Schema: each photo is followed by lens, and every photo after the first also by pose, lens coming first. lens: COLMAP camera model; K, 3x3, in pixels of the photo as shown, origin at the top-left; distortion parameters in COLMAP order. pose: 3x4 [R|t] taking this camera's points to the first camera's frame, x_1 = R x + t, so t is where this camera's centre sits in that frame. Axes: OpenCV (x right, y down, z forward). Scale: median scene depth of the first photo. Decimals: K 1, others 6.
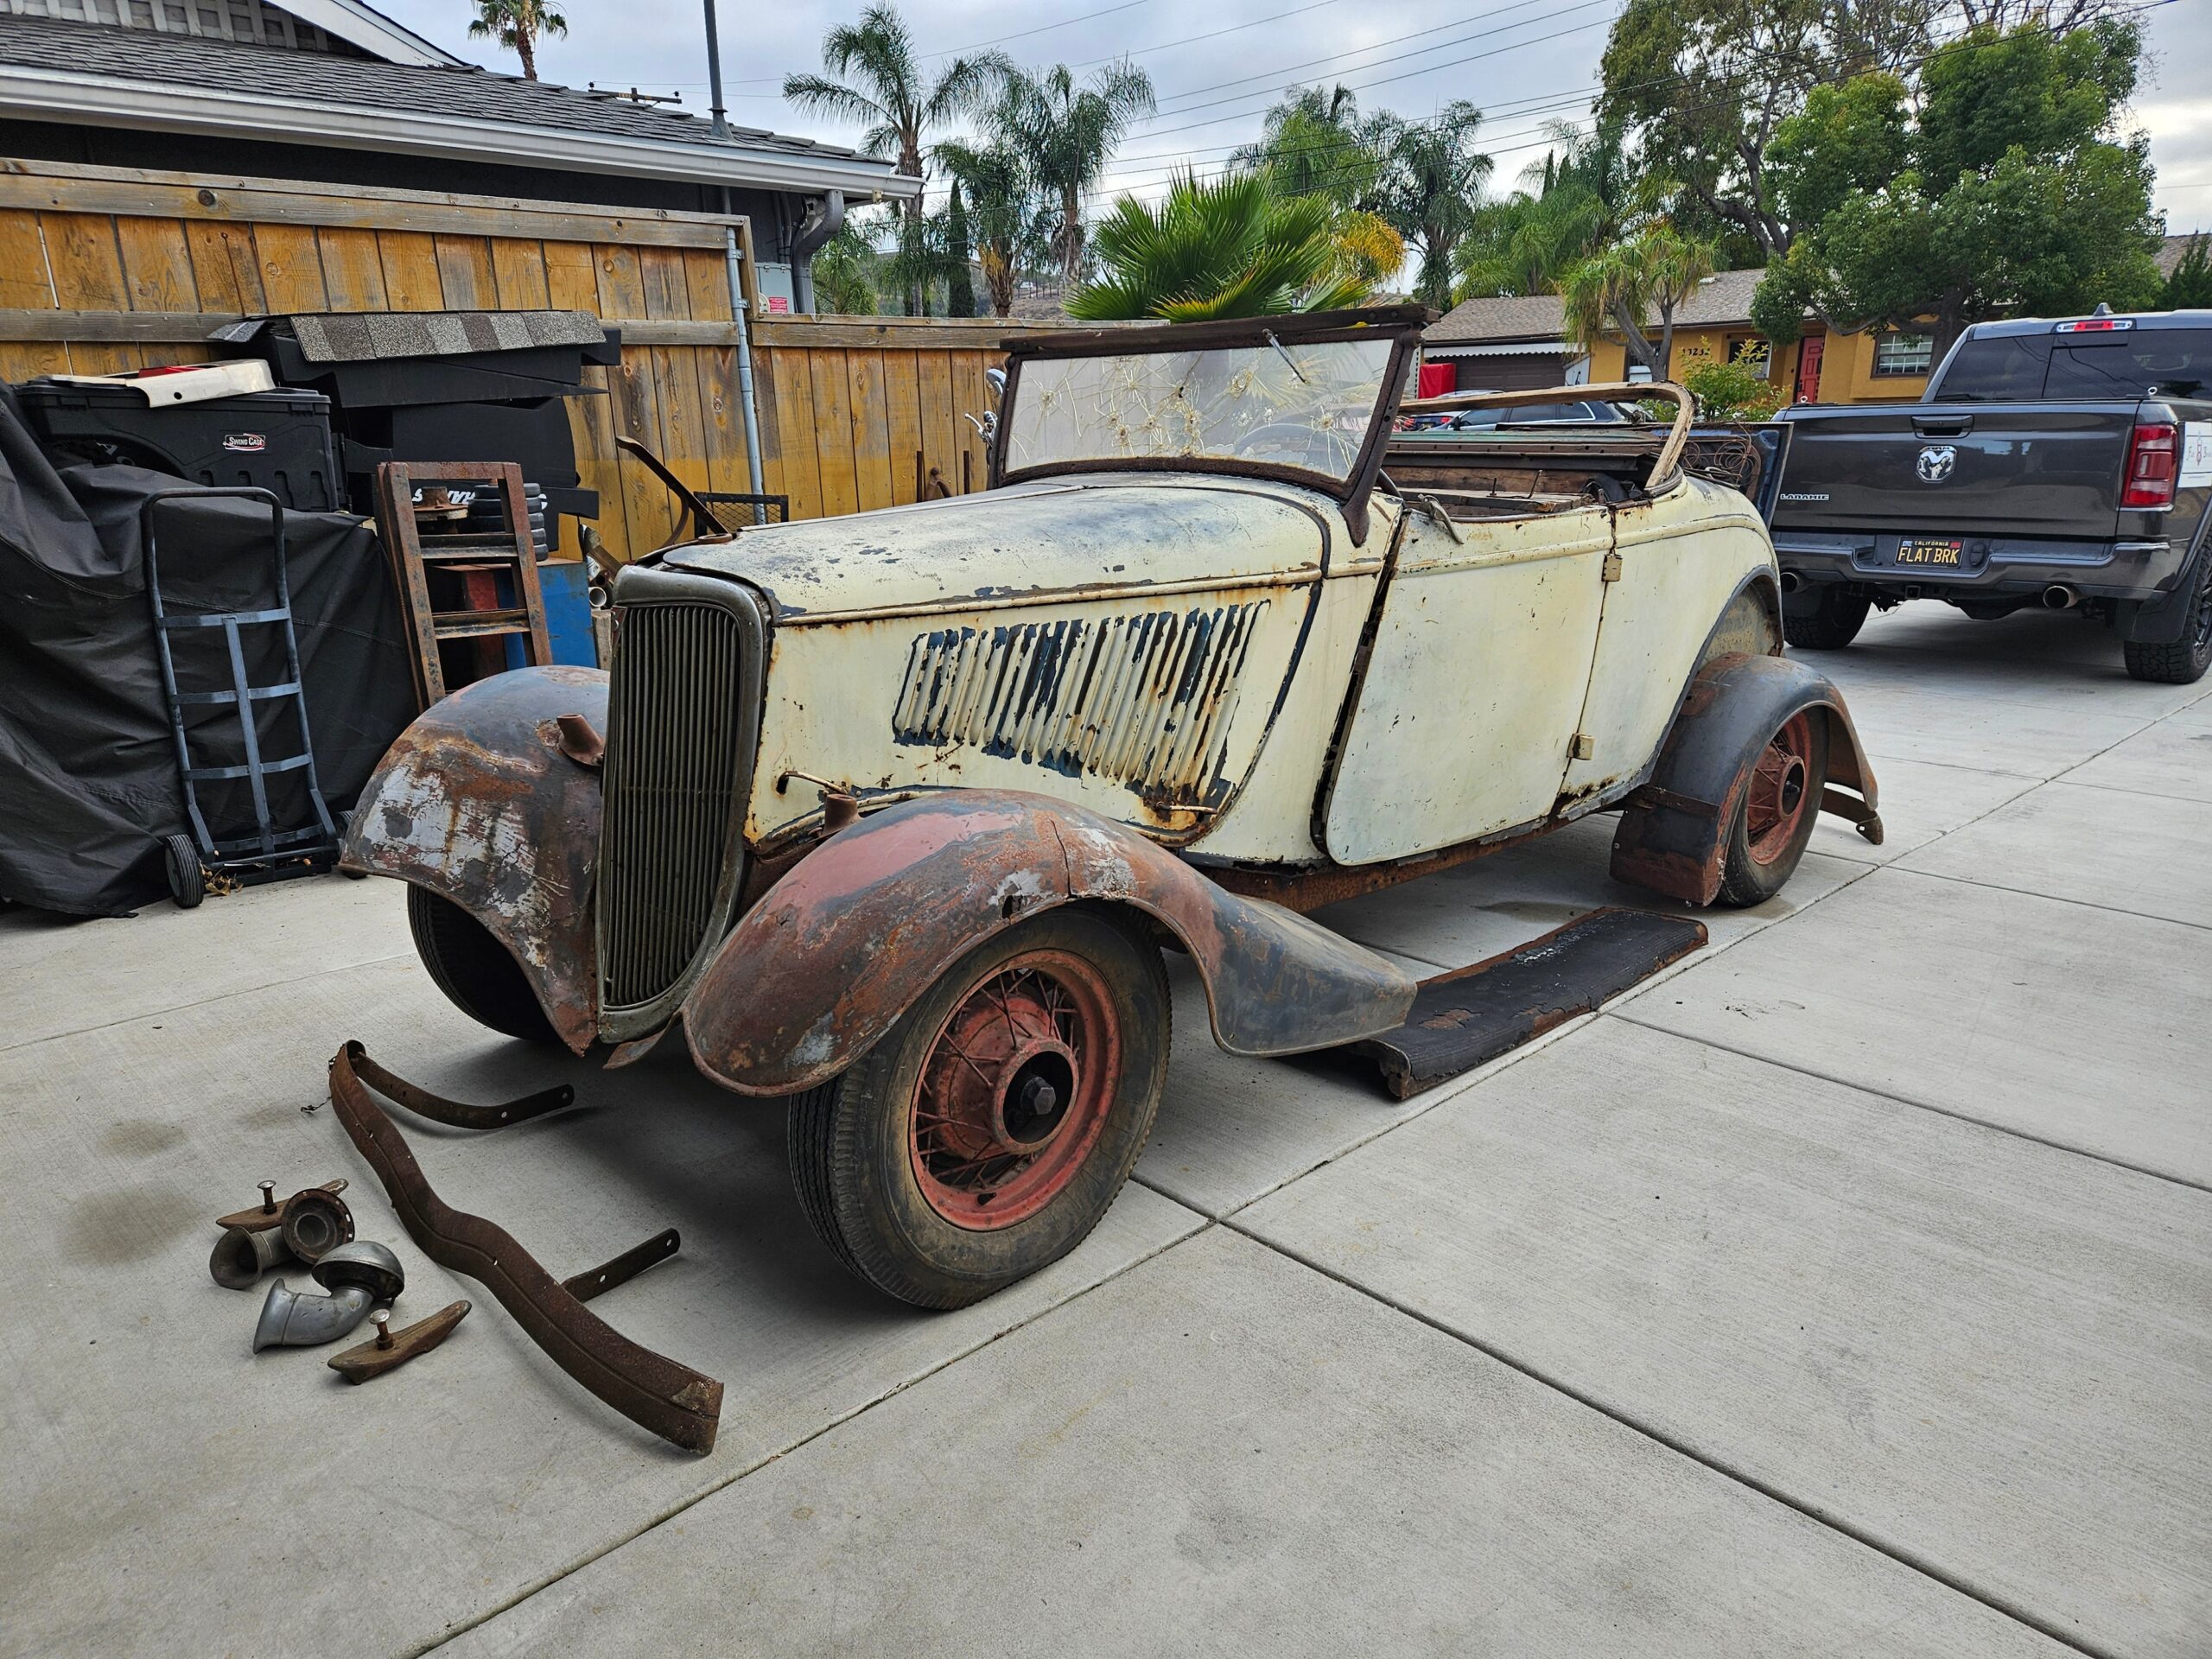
lens RADIAL K [[1465.6, 0, 1091.0], [0, 1465.6, 892.1], [0, 0, 1]] dist [0.047131, -0.031273]
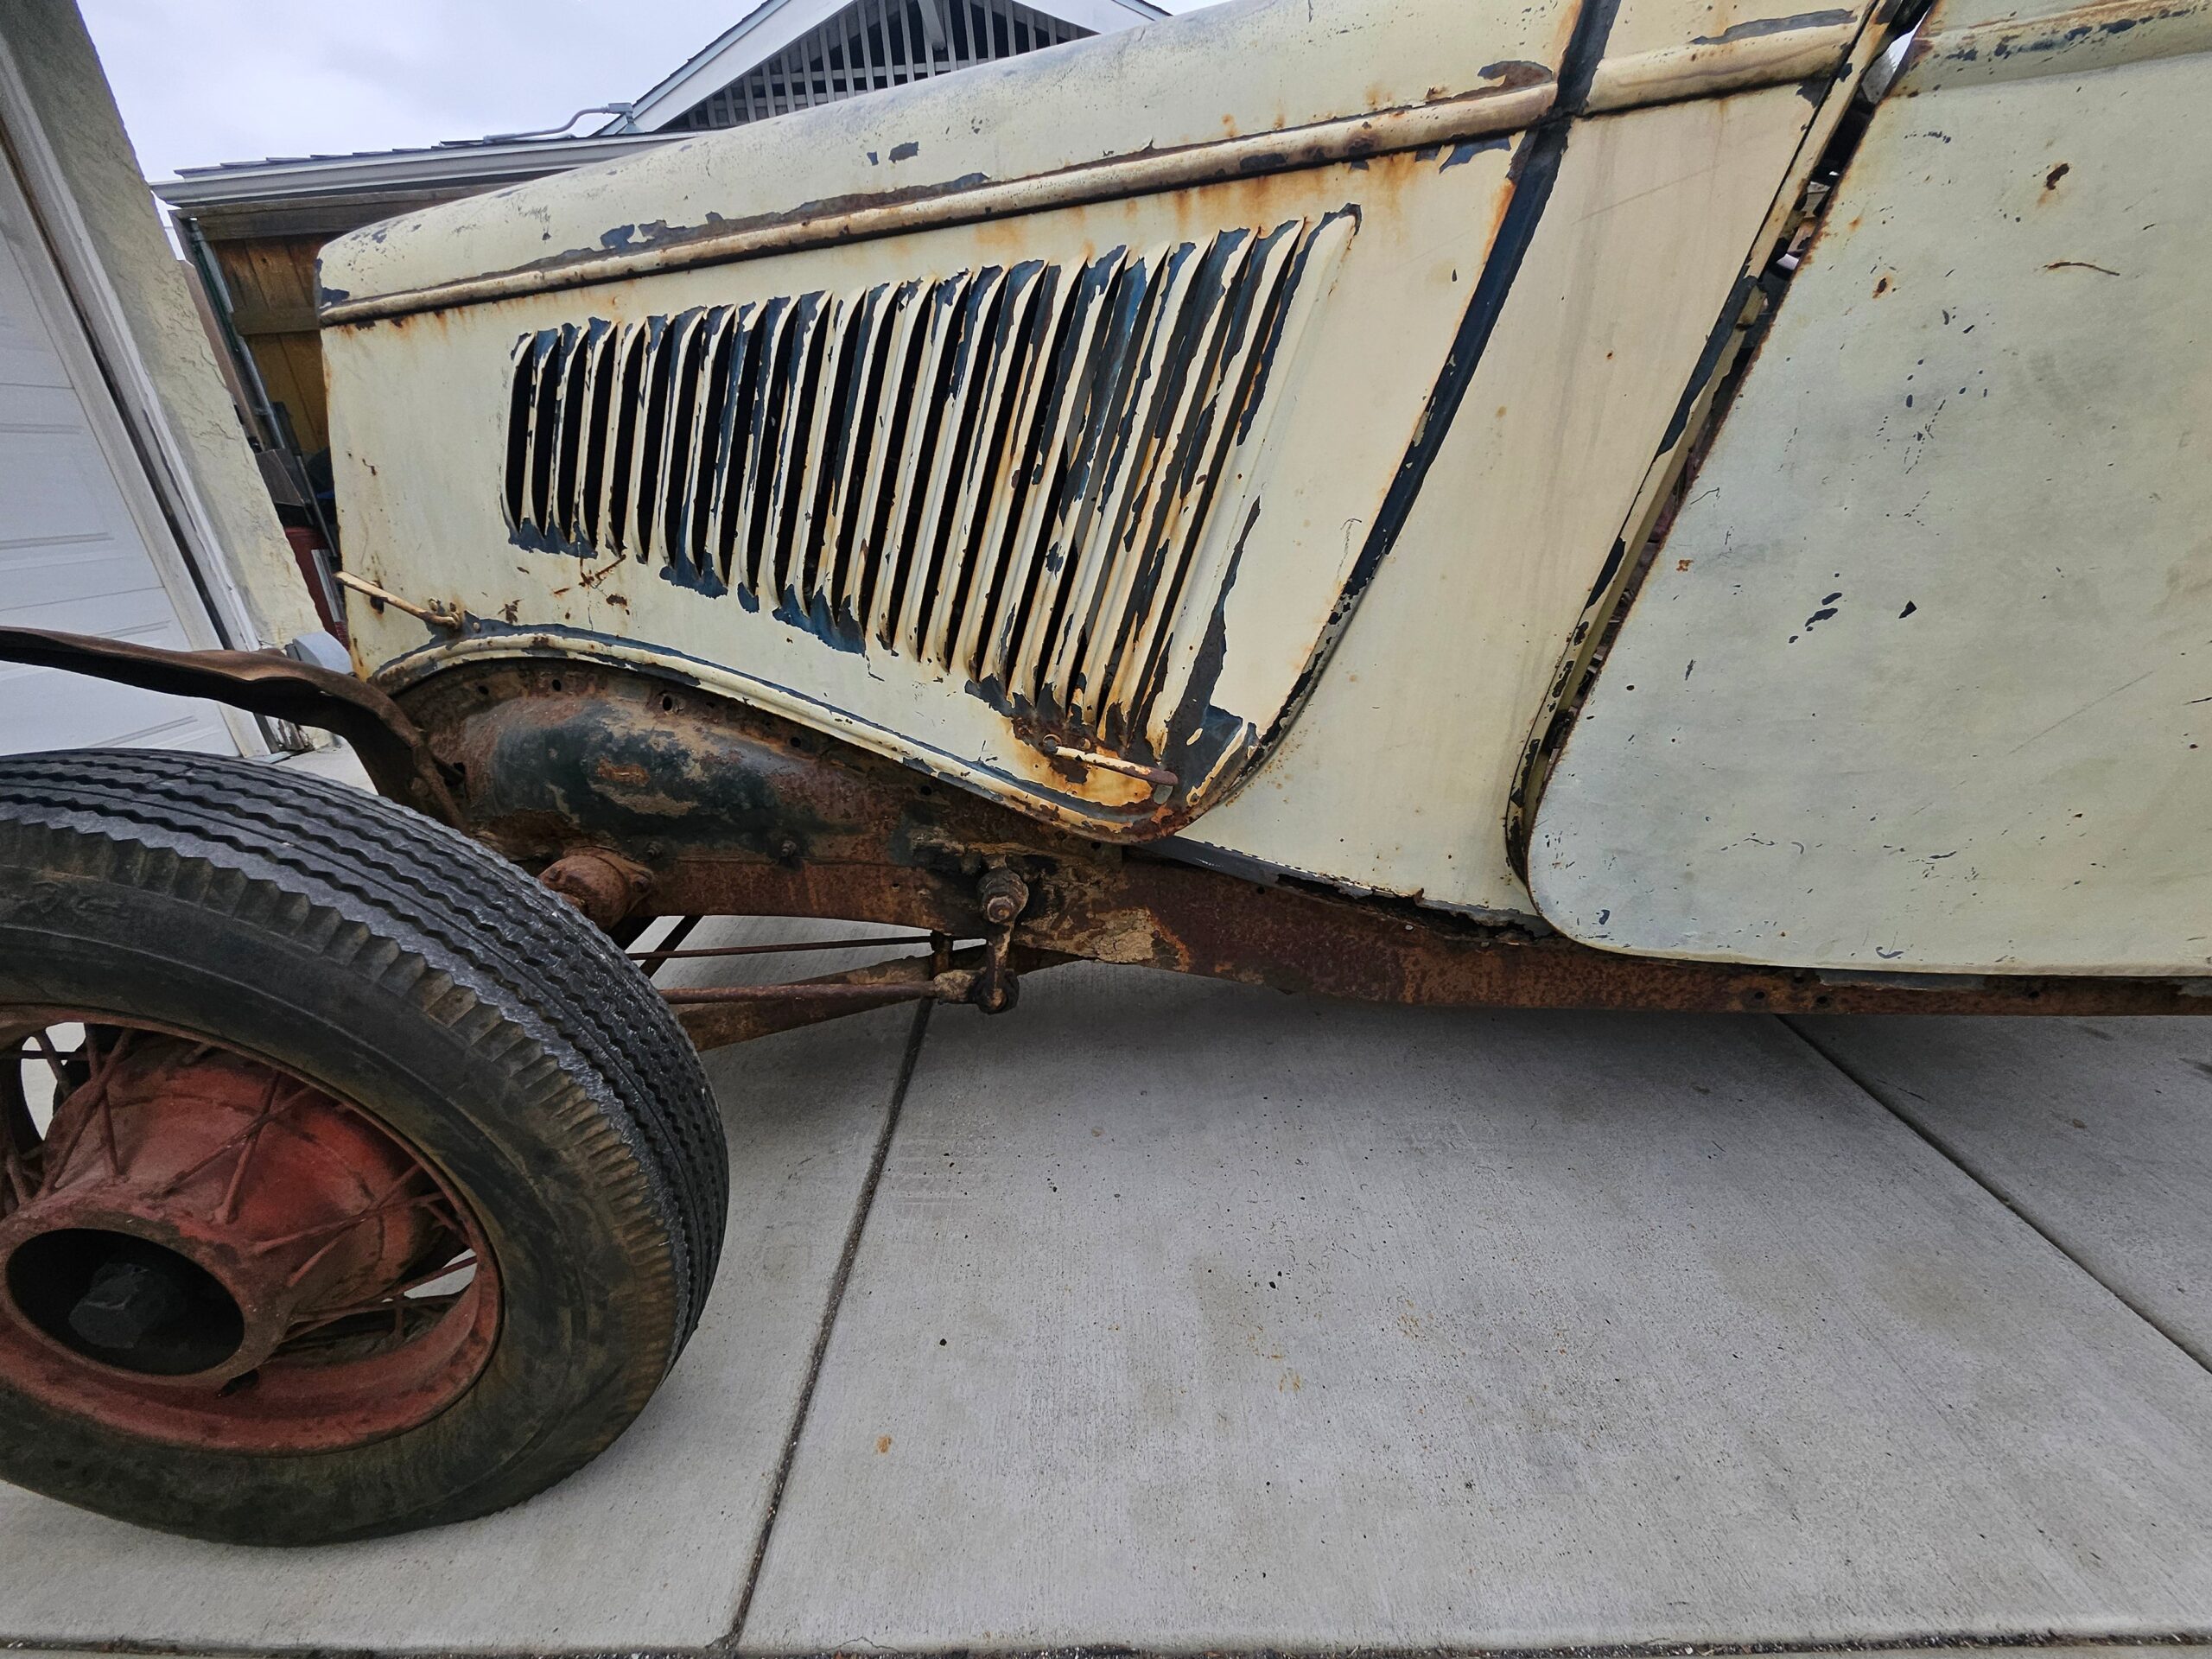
lens RADIAL K [[836.3, 0, 1071.6], [0, 836.3, 818.7], [0, 0, 1]] dist [-0.000519, -0.000074]
pose [[0.726603, 0.250752, -0.639665, 0.138459], [-0.178223, 0.967941, 0.176993, -0.046944], [0.663540, -0.014601, 0.747999, 0.468109]]
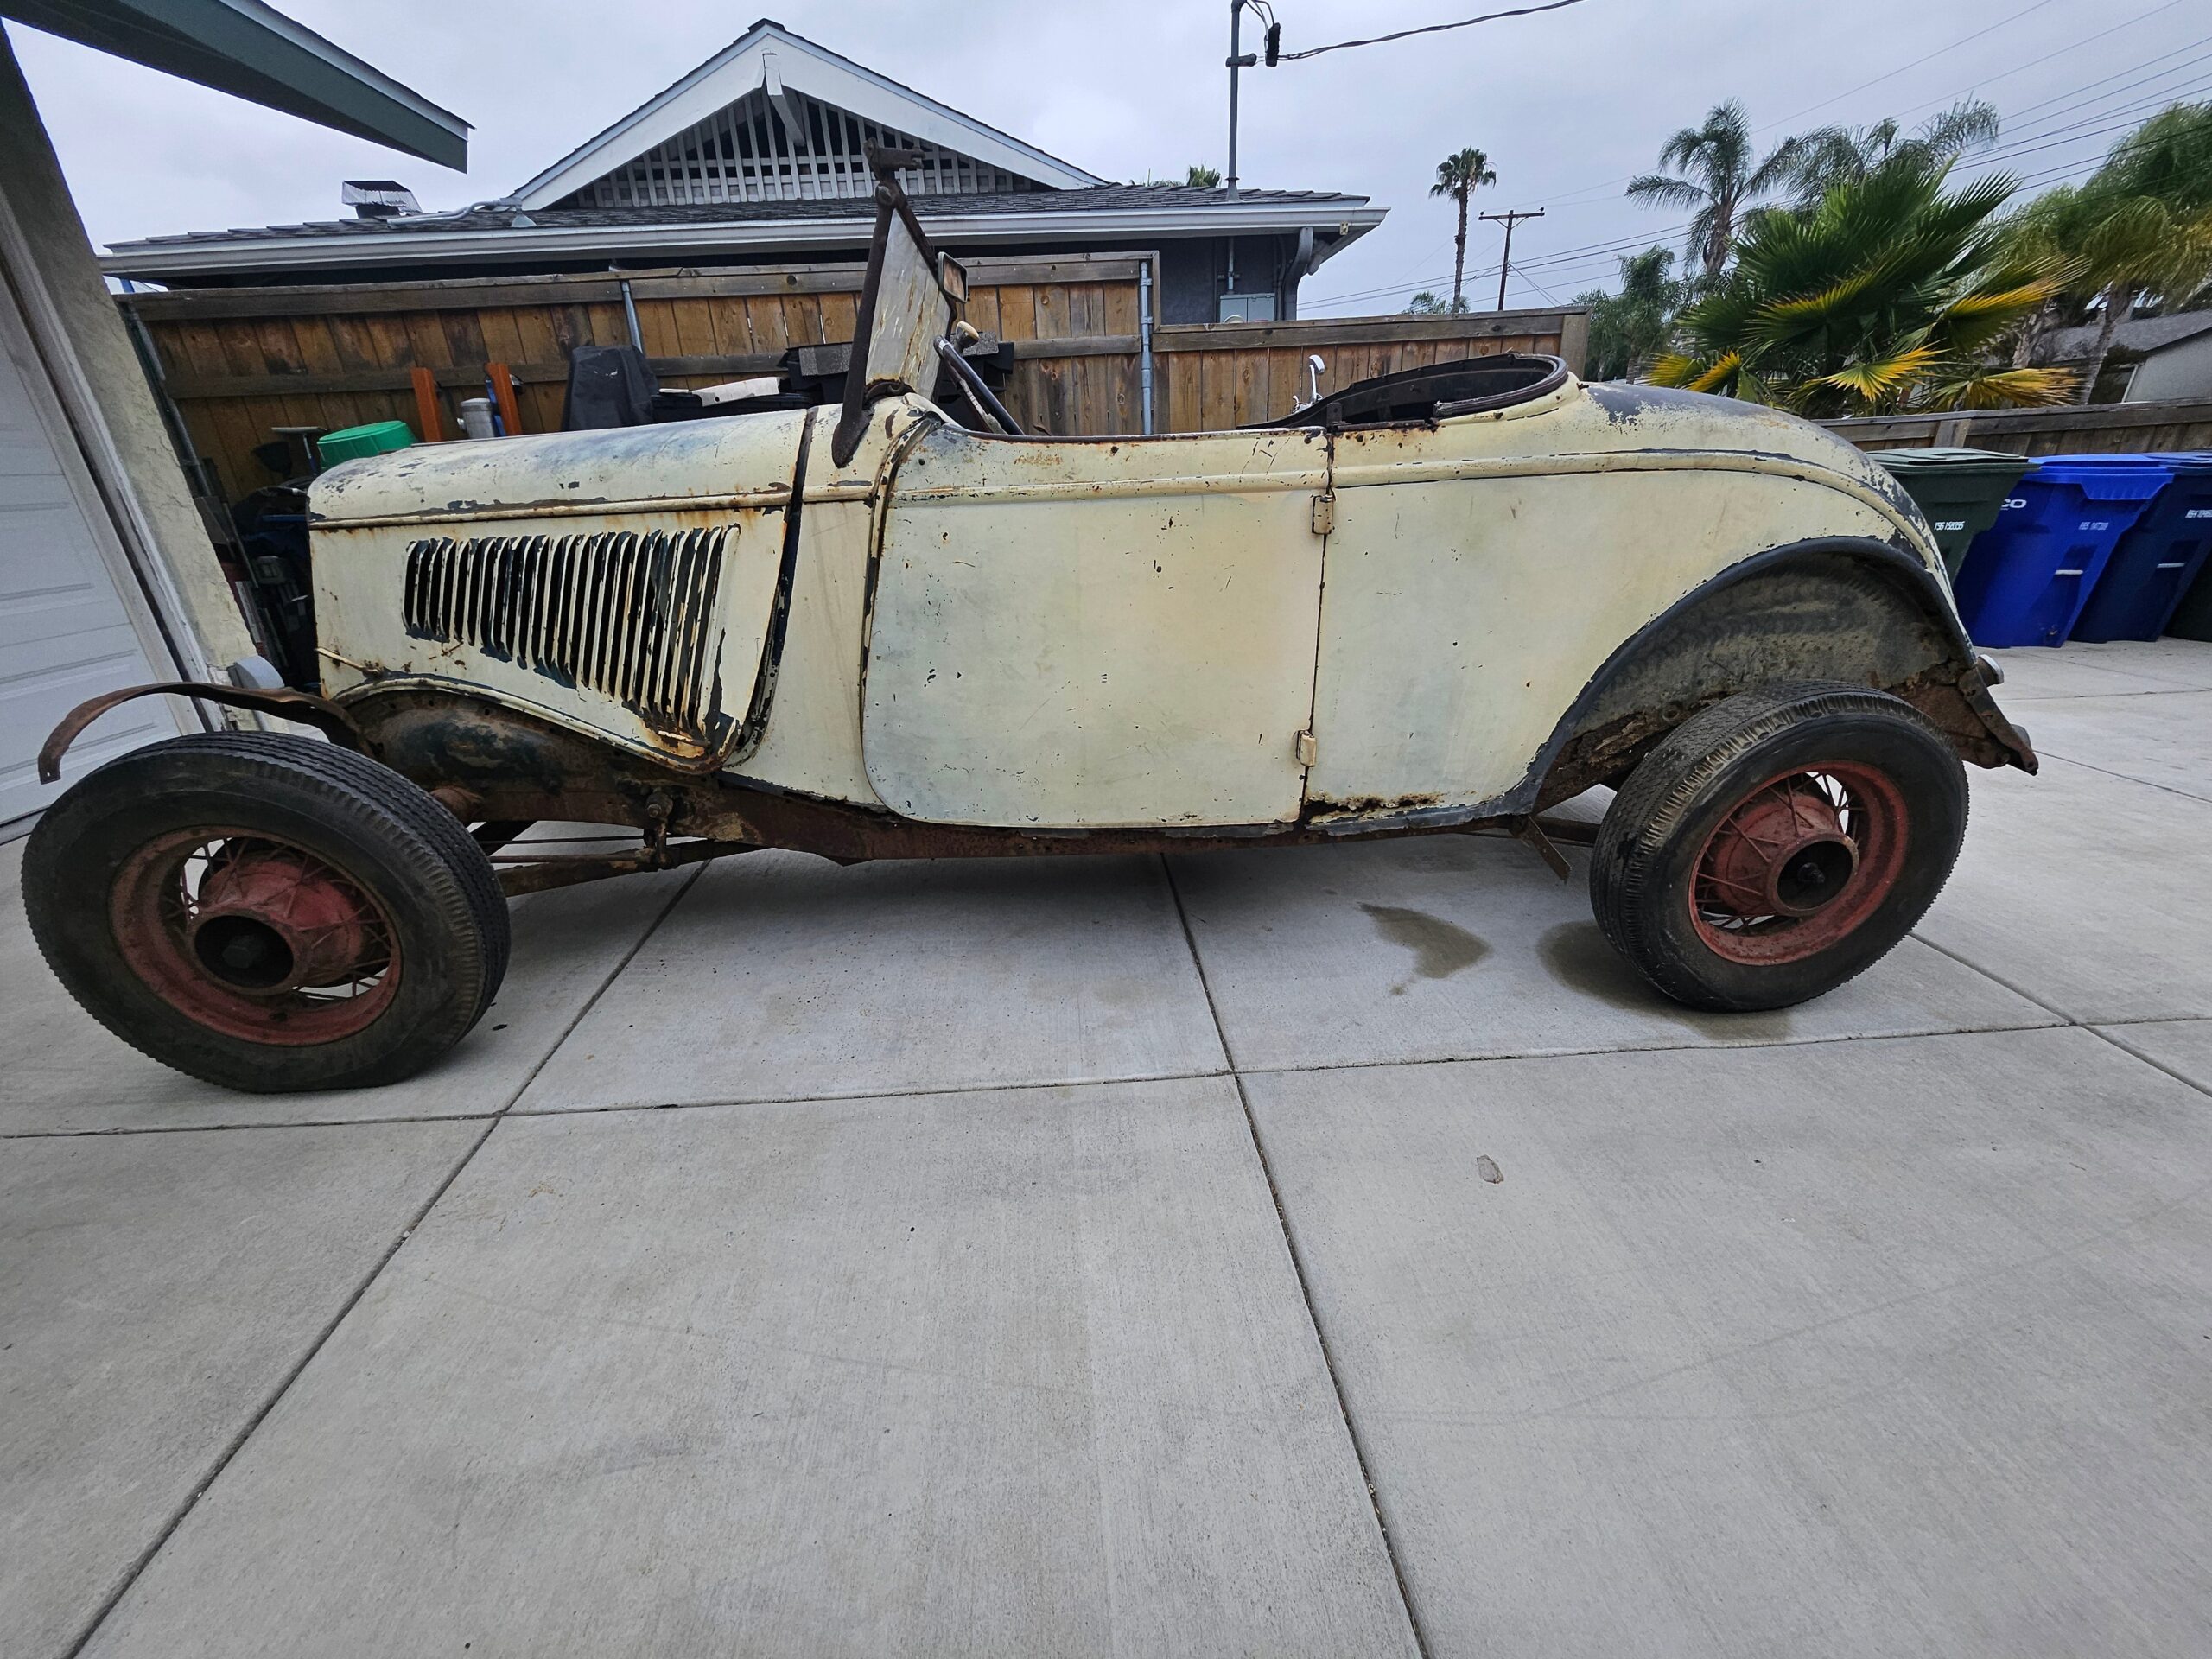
lens RADIAL K [[875.2, 0, 1085.2], [0, 875.2, 817.9], [0, 0, 1]] dist [0.002451, -0.000213]
pose [[0.765970, 0.233890, -0.598820, 0.387406], [-0.176797, 0.972192, 0.153576, -0.082617], [0.618088, -0.011765, 0.786021, 0.406798]]
